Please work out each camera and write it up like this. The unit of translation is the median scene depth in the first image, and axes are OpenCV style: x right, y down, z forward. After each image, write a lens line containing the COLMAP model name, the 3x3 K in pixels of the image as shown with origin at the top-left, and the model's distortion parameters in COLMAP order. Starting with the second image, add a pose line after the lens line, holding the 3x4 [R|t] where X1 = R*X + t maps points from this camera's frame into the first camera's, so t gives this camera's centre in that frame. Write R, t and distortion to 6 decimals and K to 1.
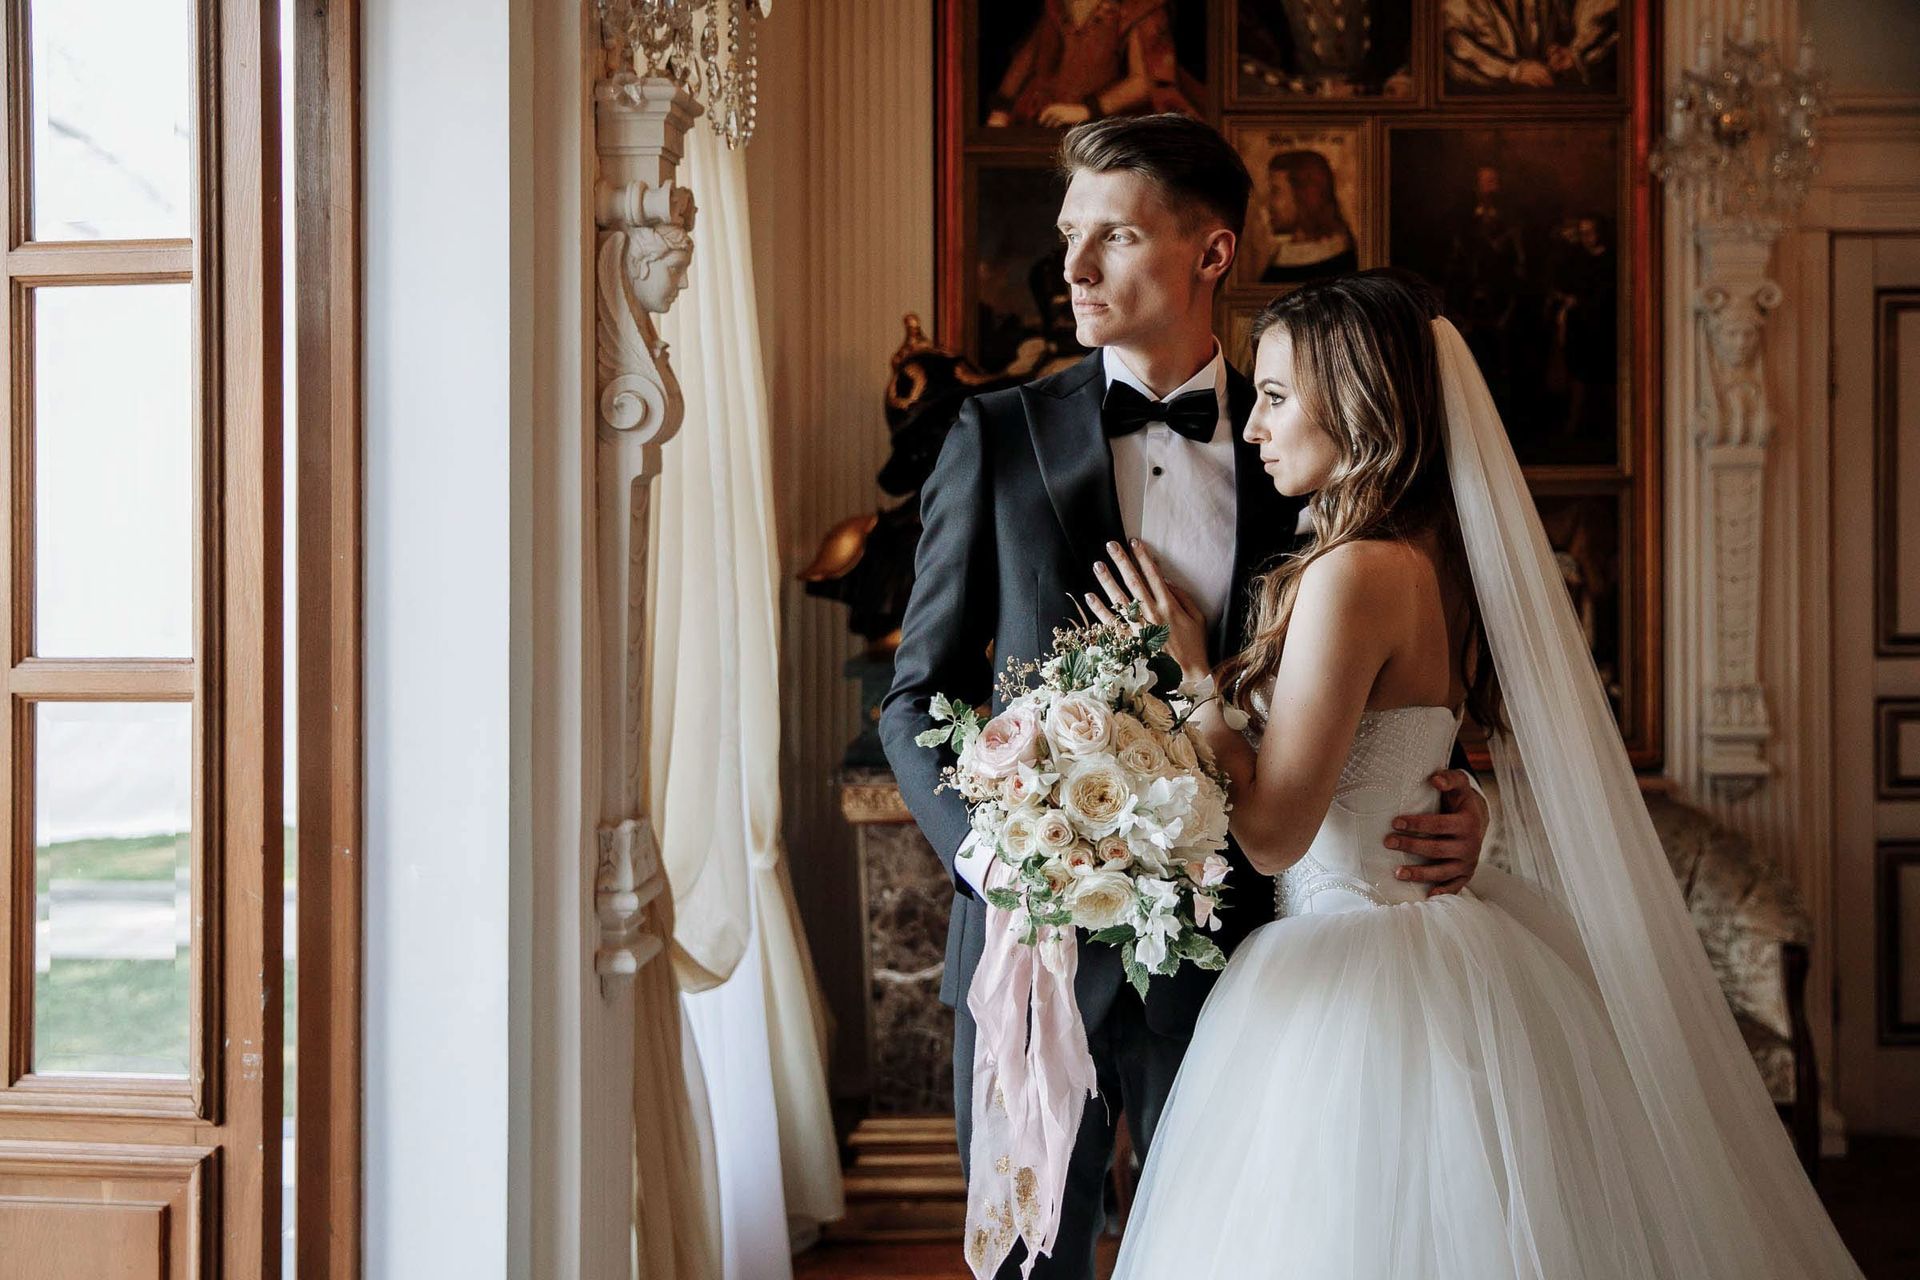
lens RADIAL K [[2337.2, 0, 960.1], [0, 2337.2, 502.9], [0, 0, 1]] dist [-0.000013, 0.091416]
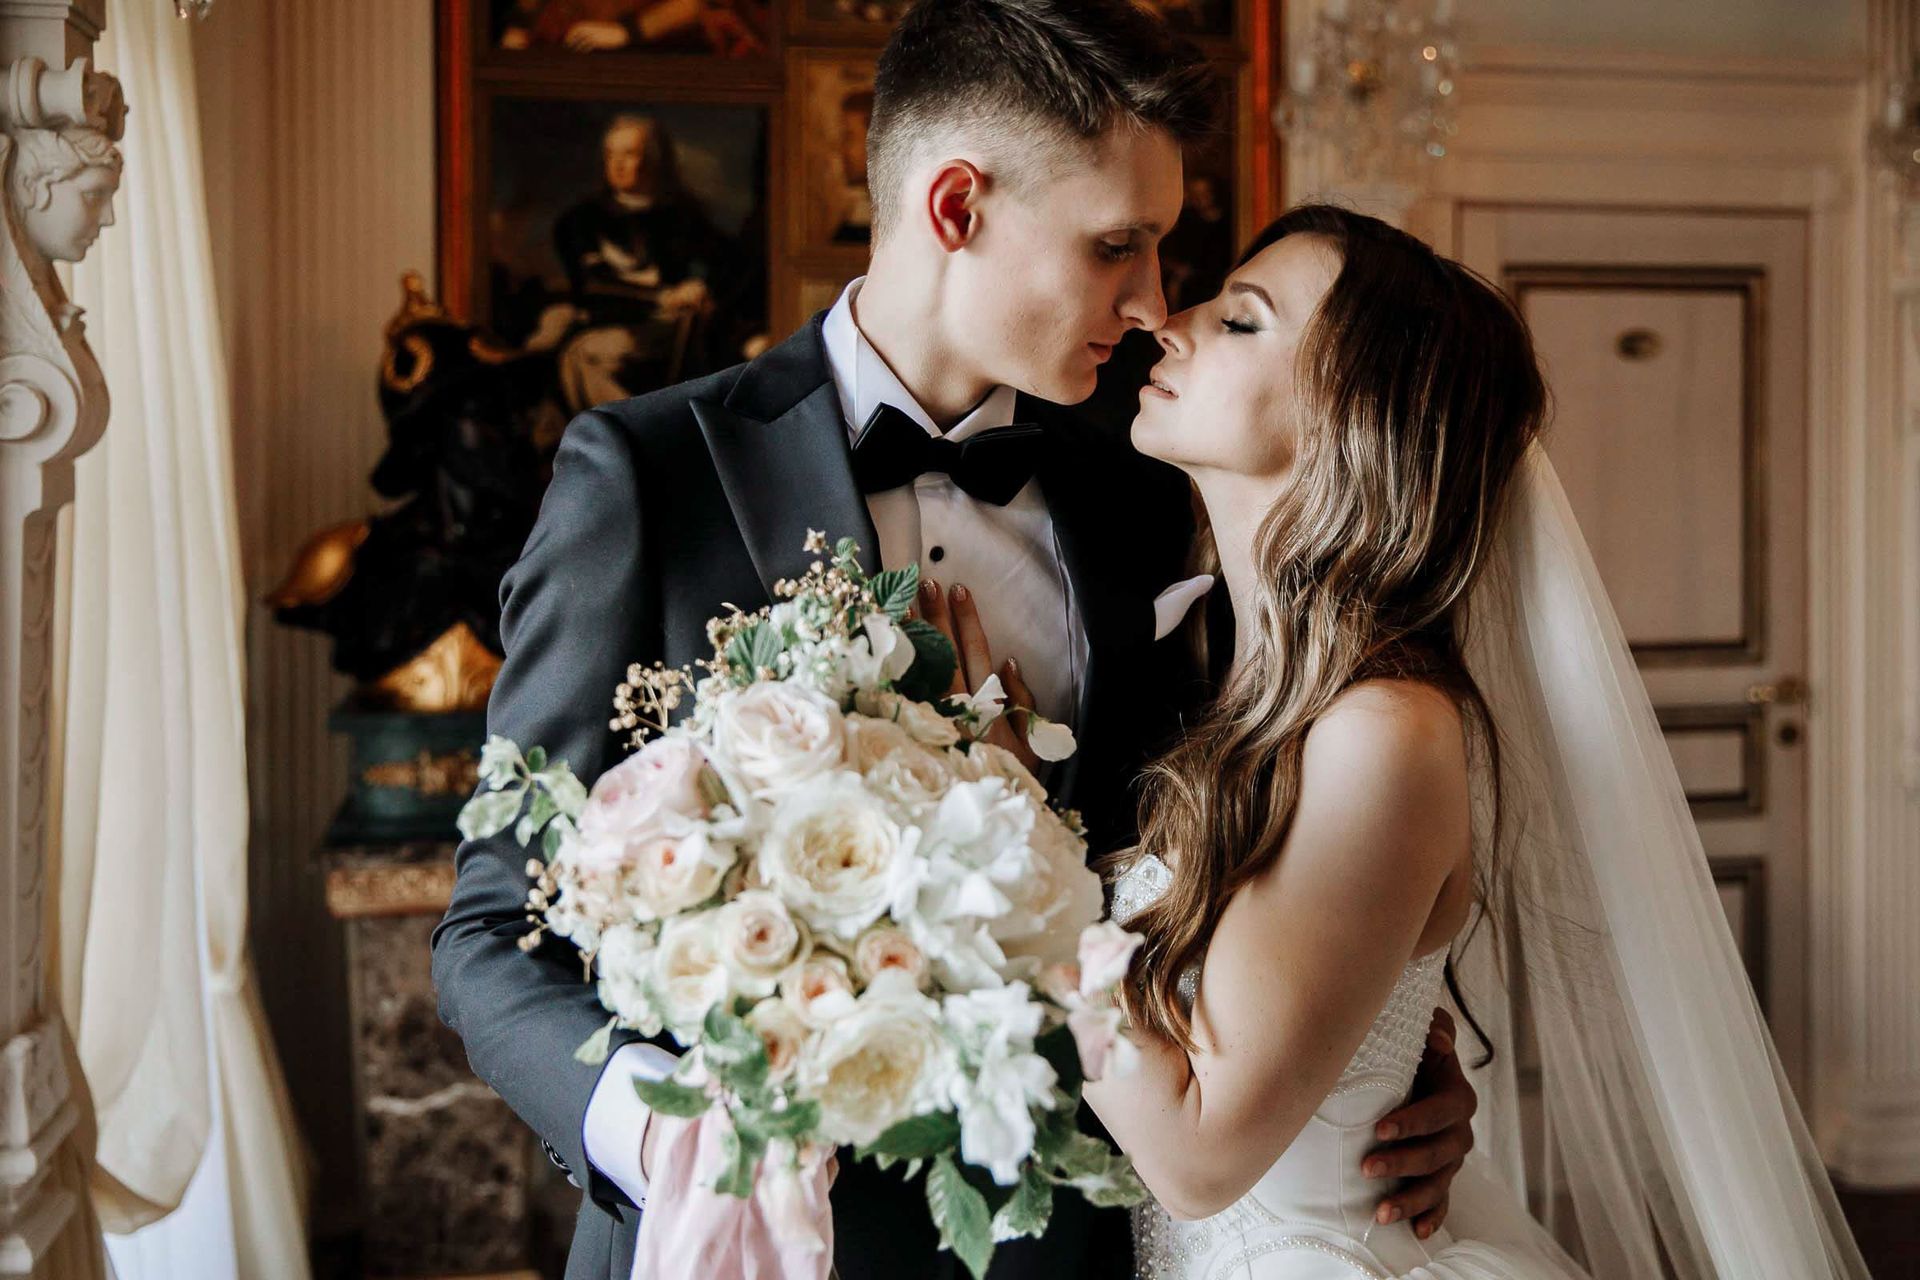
lens RADIAL K [[2337.2, 0, 960.1], [0, 2337.2, 502.9], [0, 0, 1]] dist [-0.000013, 0.091416]
pose [[0.974045, -0.003339, 0.226331, -0.020616], [0.000095, 0.999897, 0.014339, -0.014022], [-0.226356, -0.013945, 0.973945, 0.184084]]
